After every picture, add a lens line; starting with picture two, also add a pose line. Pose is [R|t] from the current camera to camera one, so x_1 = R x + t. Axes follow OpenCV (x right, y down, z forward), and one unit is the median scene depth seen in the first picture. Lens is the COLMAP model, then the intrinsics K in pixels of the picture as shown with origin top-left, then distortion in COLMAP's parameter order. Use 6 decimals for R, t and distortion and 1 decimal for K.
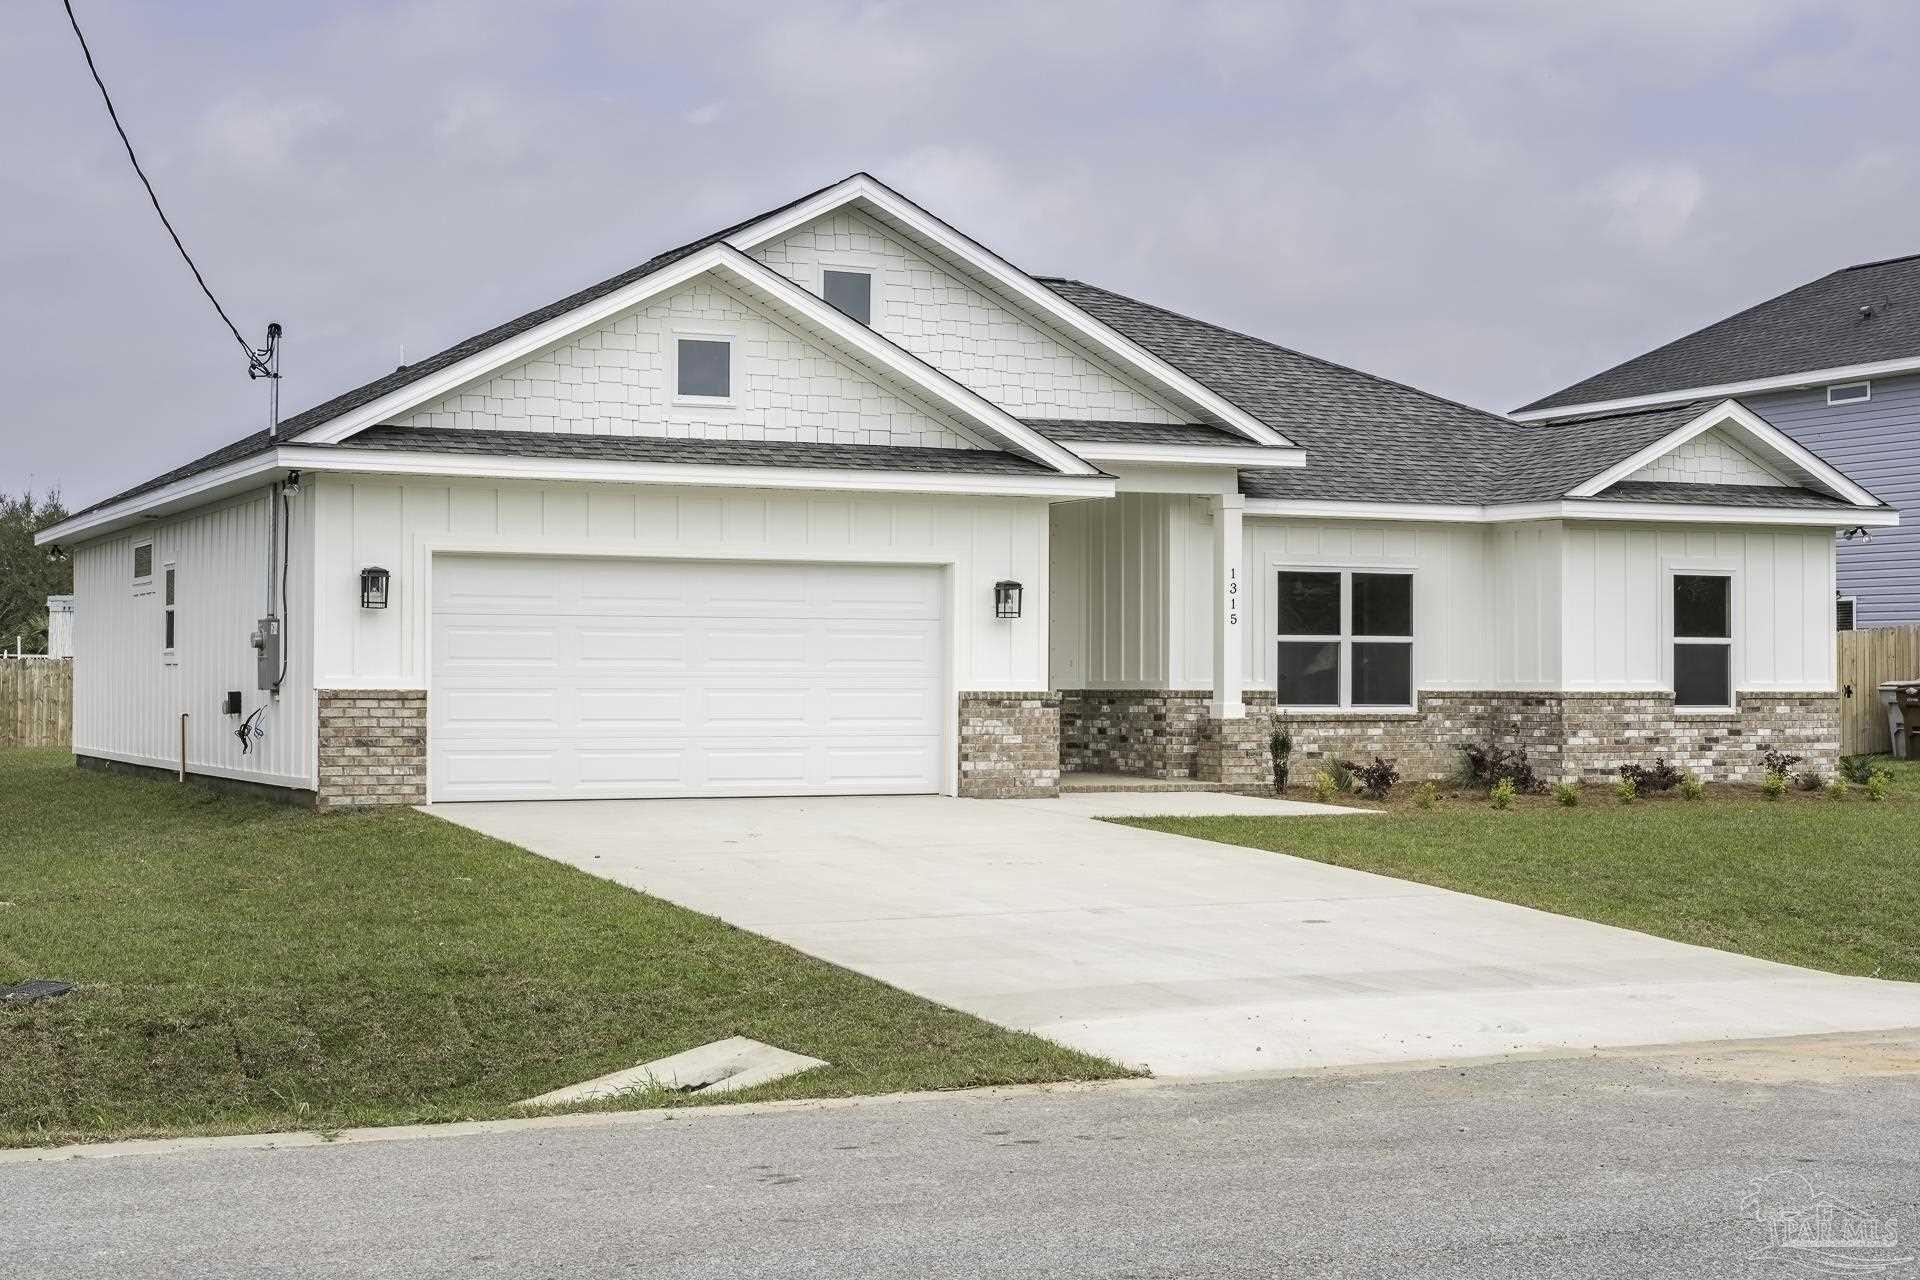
lens RADIAL K [[2814.6, 0, 959.6], [0, 2814.6, 643.3], [0, 0, 1]] dist [0.050466, 0.000000]
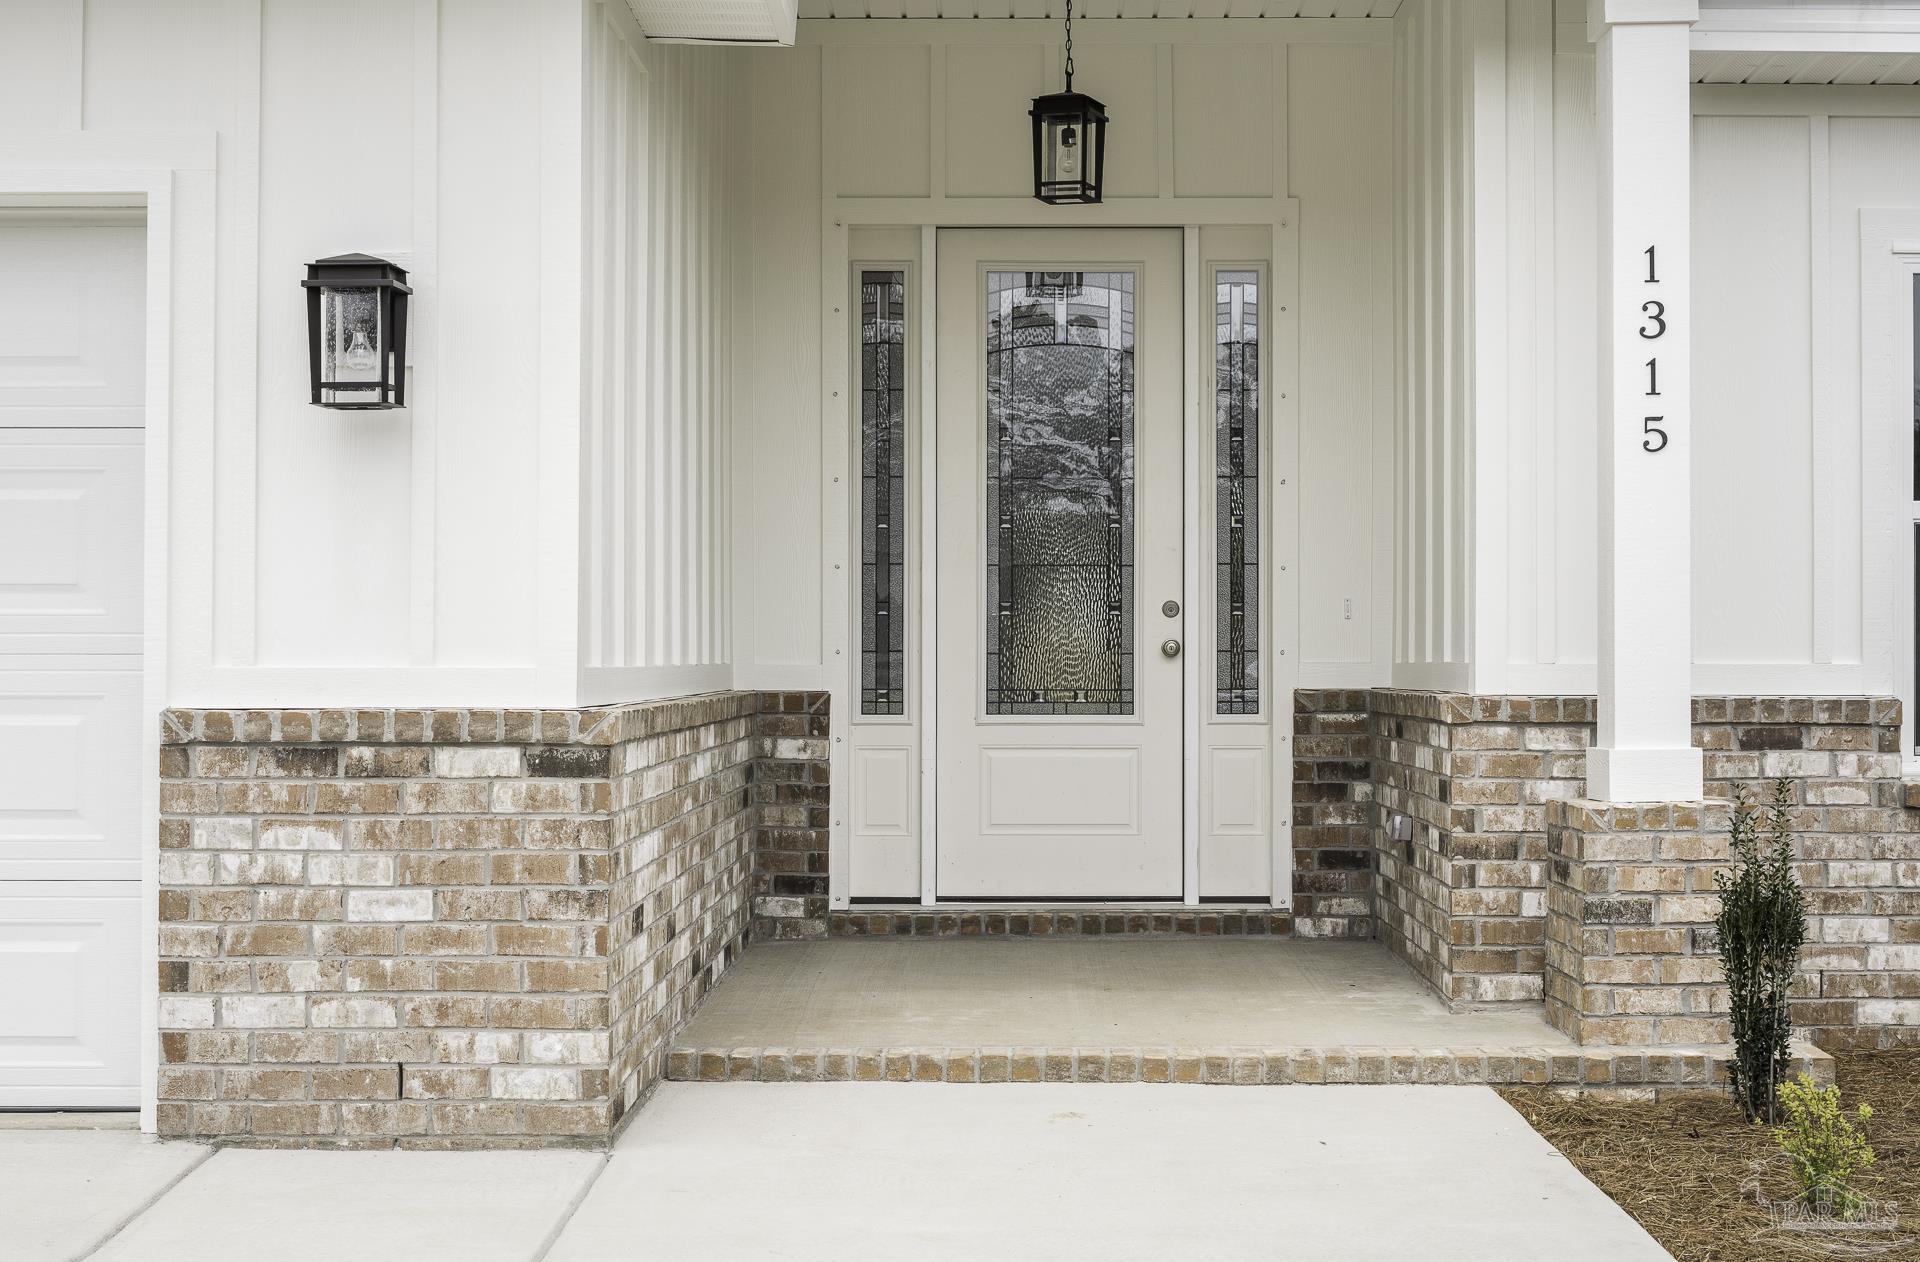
lens RADIAL K [[2920.9, 0, 960.6], [0, 2920.9, 627.9], [0, 0, 1]] dist [-0.048312, 0.000000]
pose [[0.904344, -0.006072, -0.426761, 0.170662], [0.007097, 0.999974, 0.000813, 0.010107], [0.426746, -0.003764, 0.904364, 0.787868]]
